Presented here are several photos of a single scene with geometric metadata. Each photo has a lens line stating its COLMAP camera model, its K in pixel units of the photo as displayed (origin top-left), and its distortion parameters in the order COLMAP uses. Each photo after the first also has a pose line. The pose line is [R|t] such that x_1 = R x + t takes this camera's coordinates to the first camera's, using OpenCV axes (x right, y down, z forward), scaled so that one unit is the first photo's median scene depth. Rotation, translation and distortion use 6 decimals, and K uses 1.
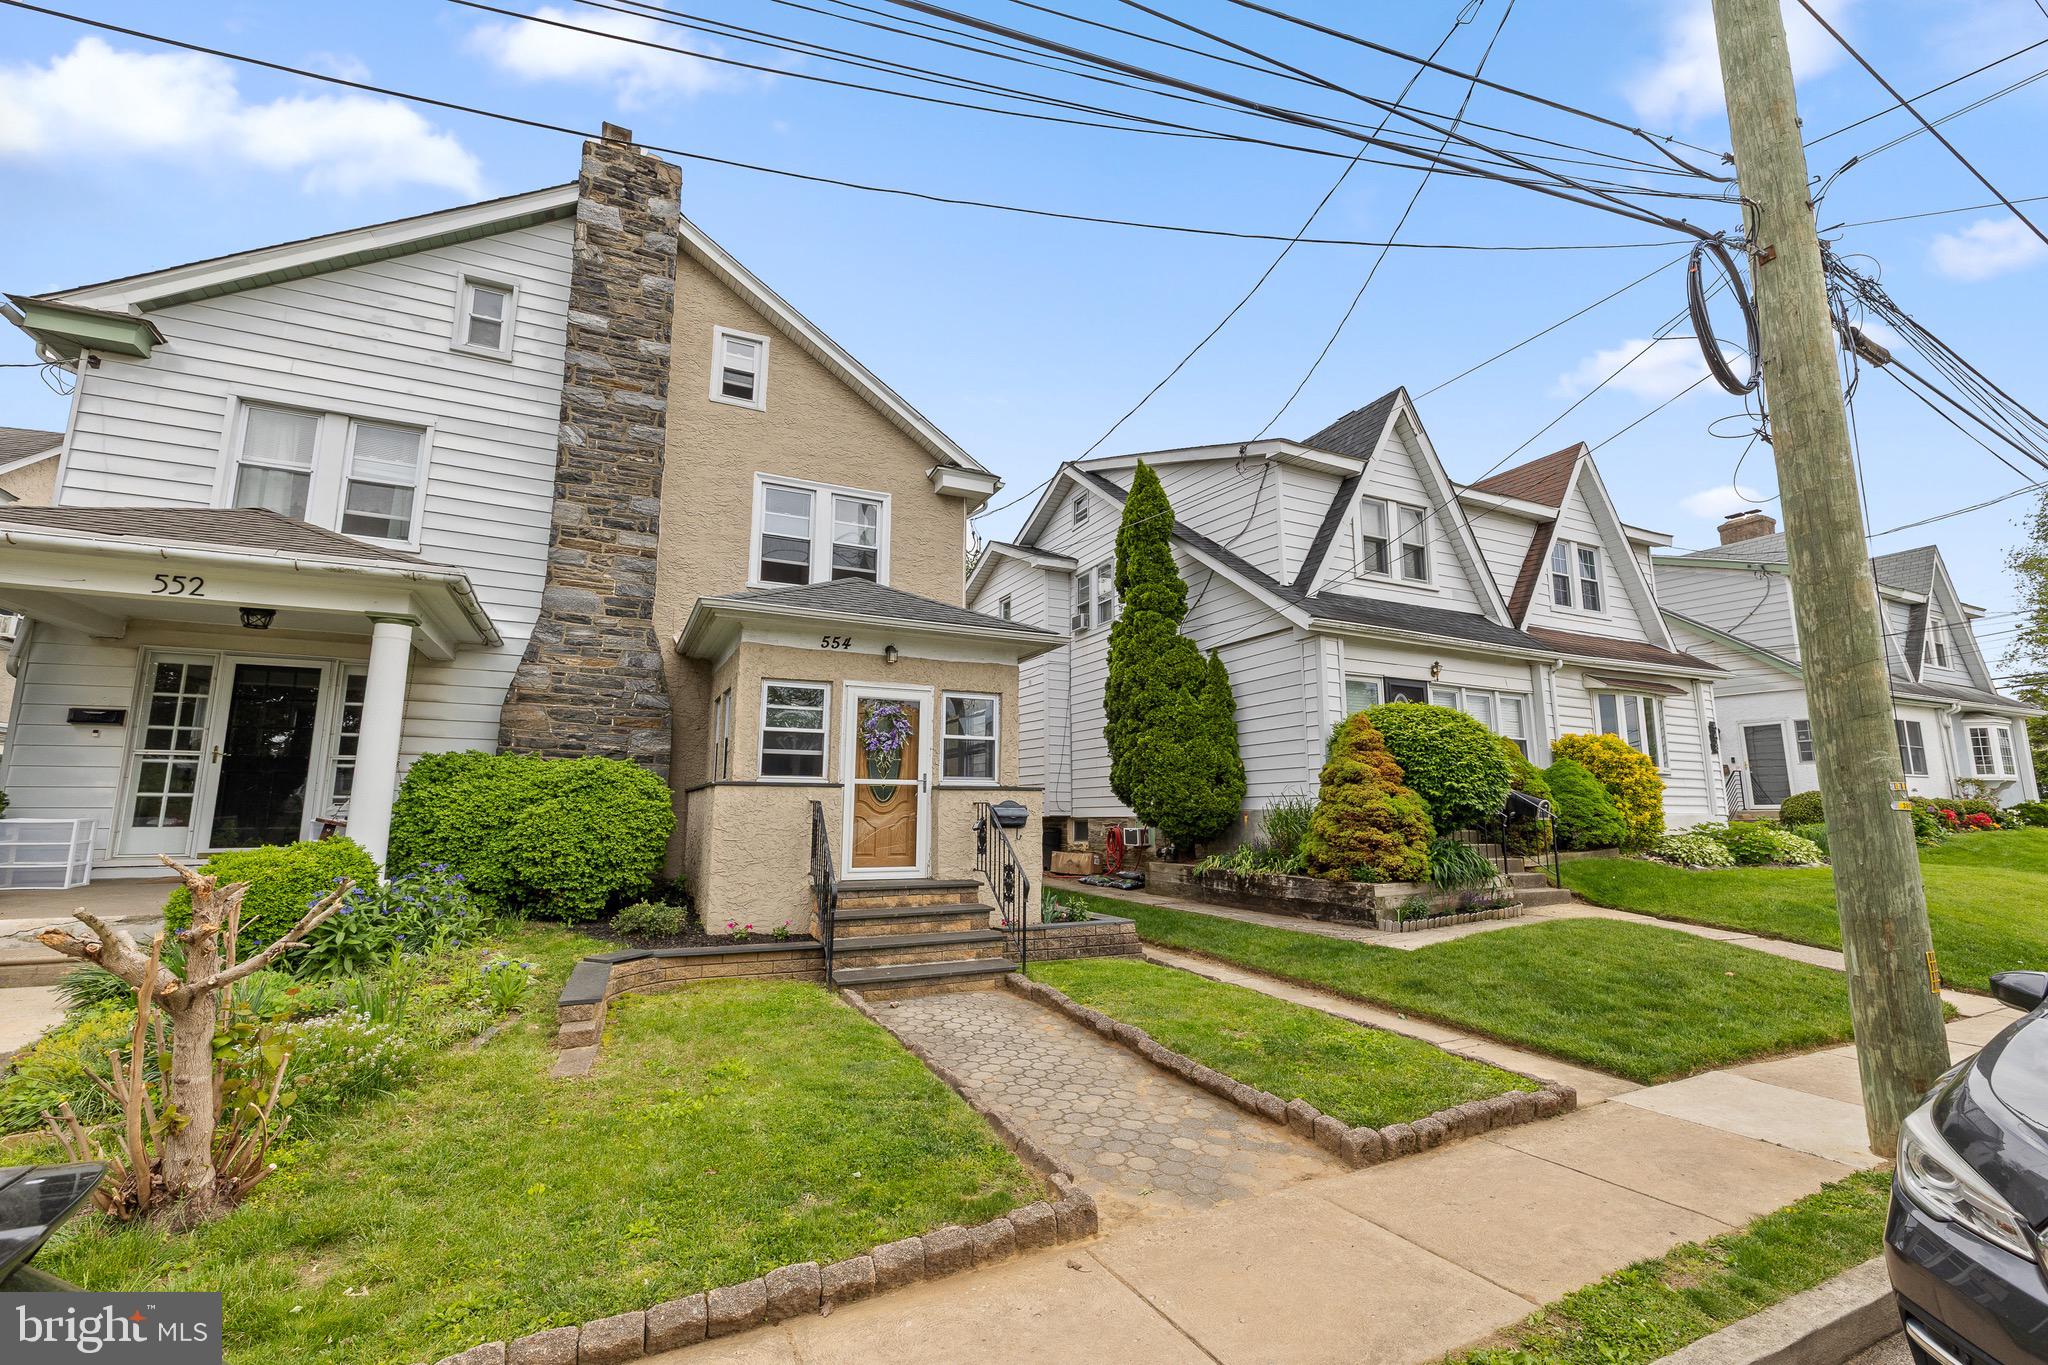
lens RADIAL K [[876.5, 0, 1026.9], [0, 876.5, 675.1], [0, 0, 1]] dist [0.000373, 0.000759]
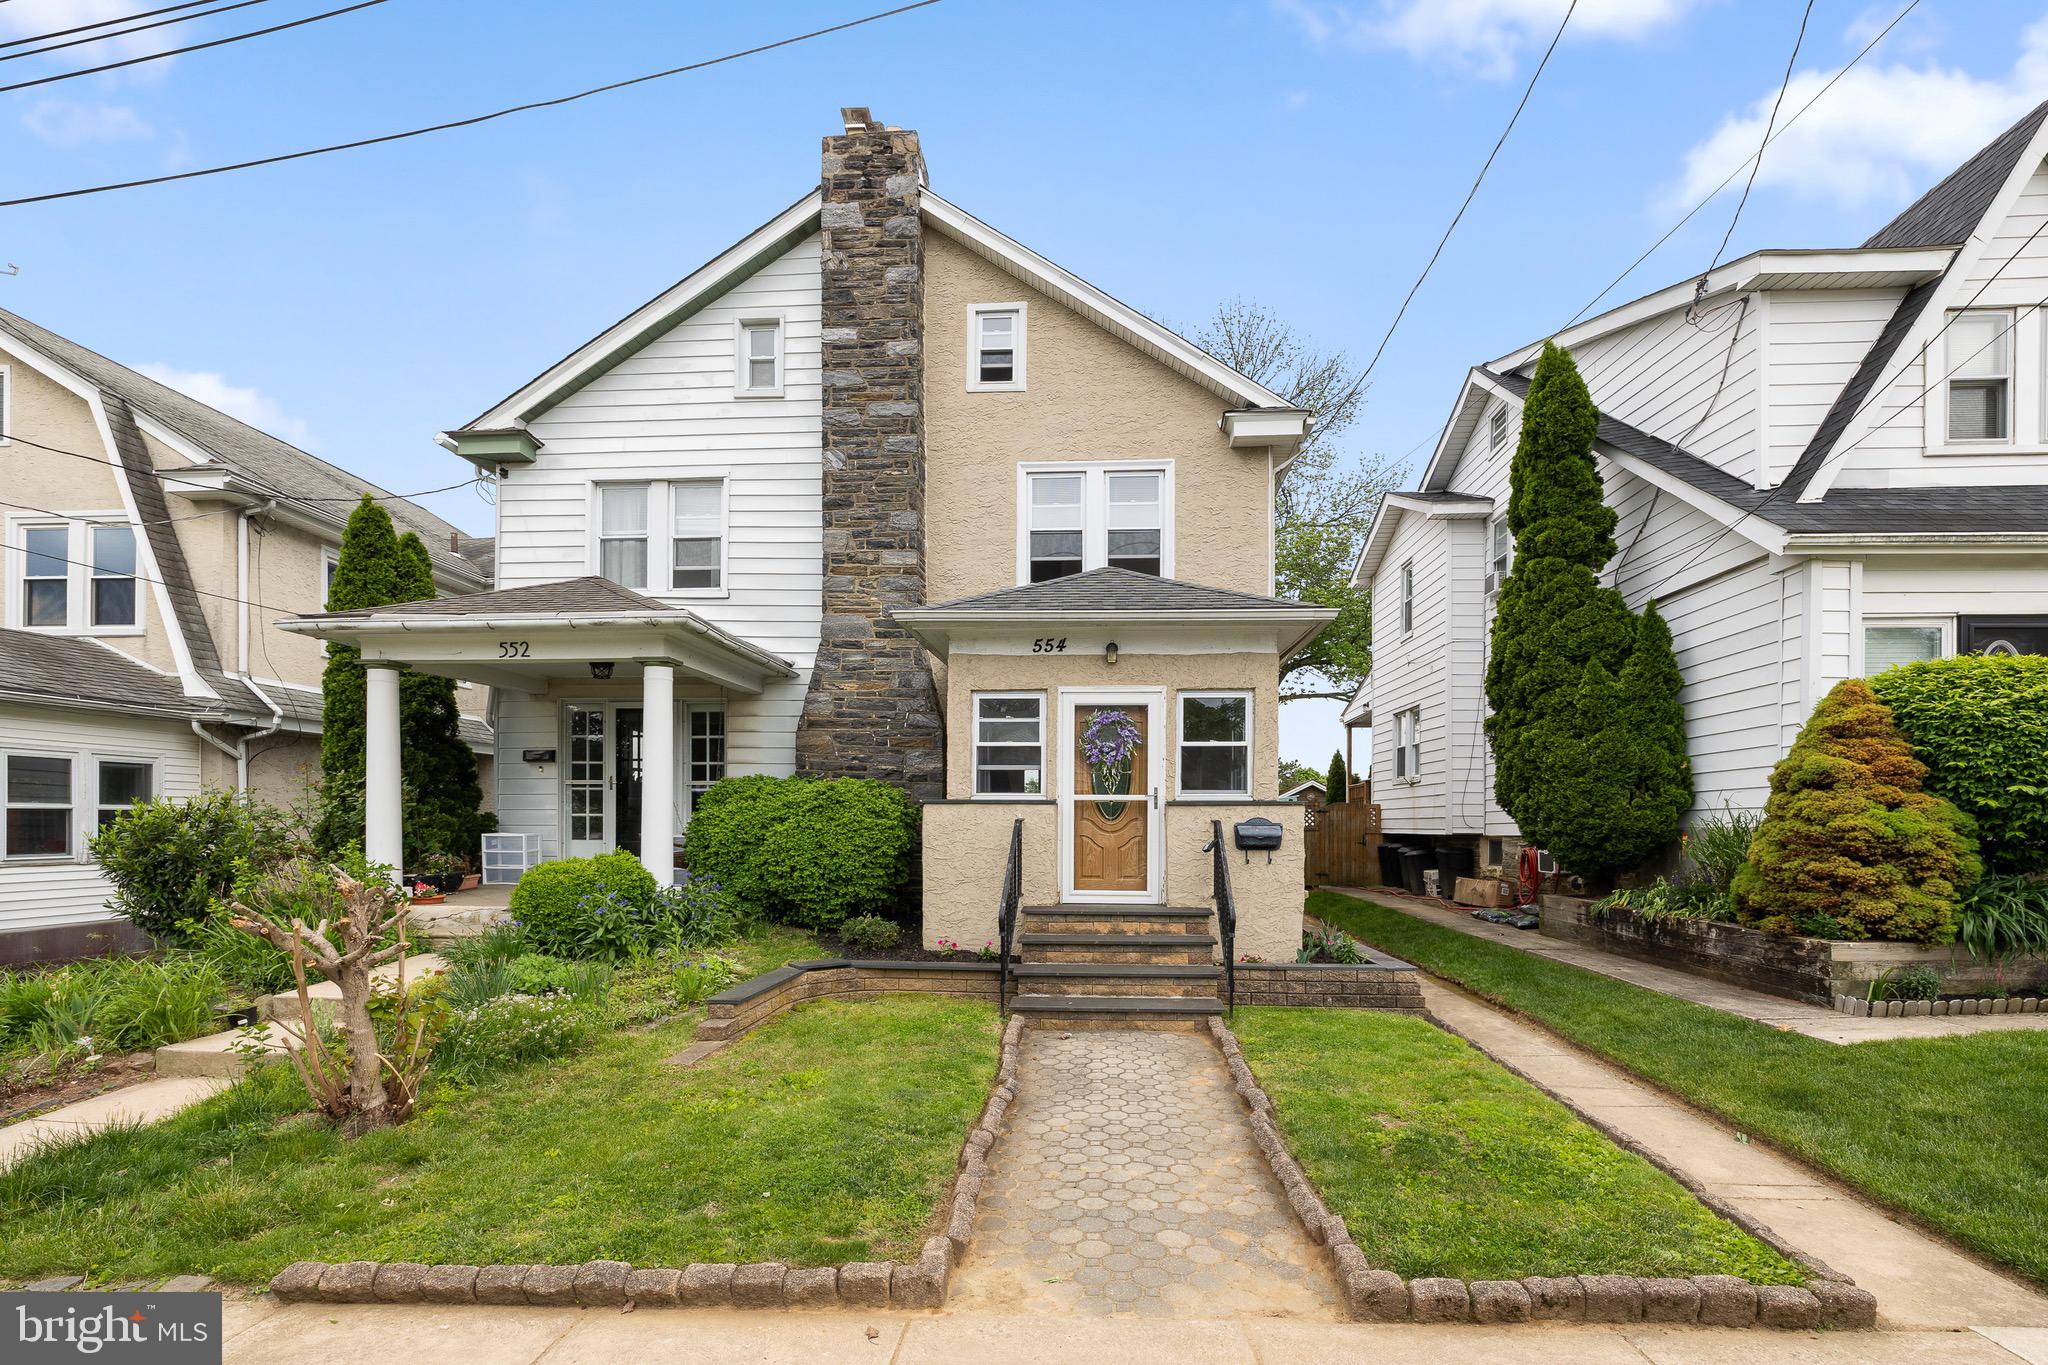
lens RADIAL K [[952.5, 0, 1031.6], [0, 952.5, 829.3], [0, 0, 1]] dist [0.000071, 0.000082]
pose [[0.867700, 0.003405, -0.497077, 0.229647], [0.074885, 0.987669, 0.137485, 0.012577], [0.491416, -0.156519, 0.856745, 0.108174]]
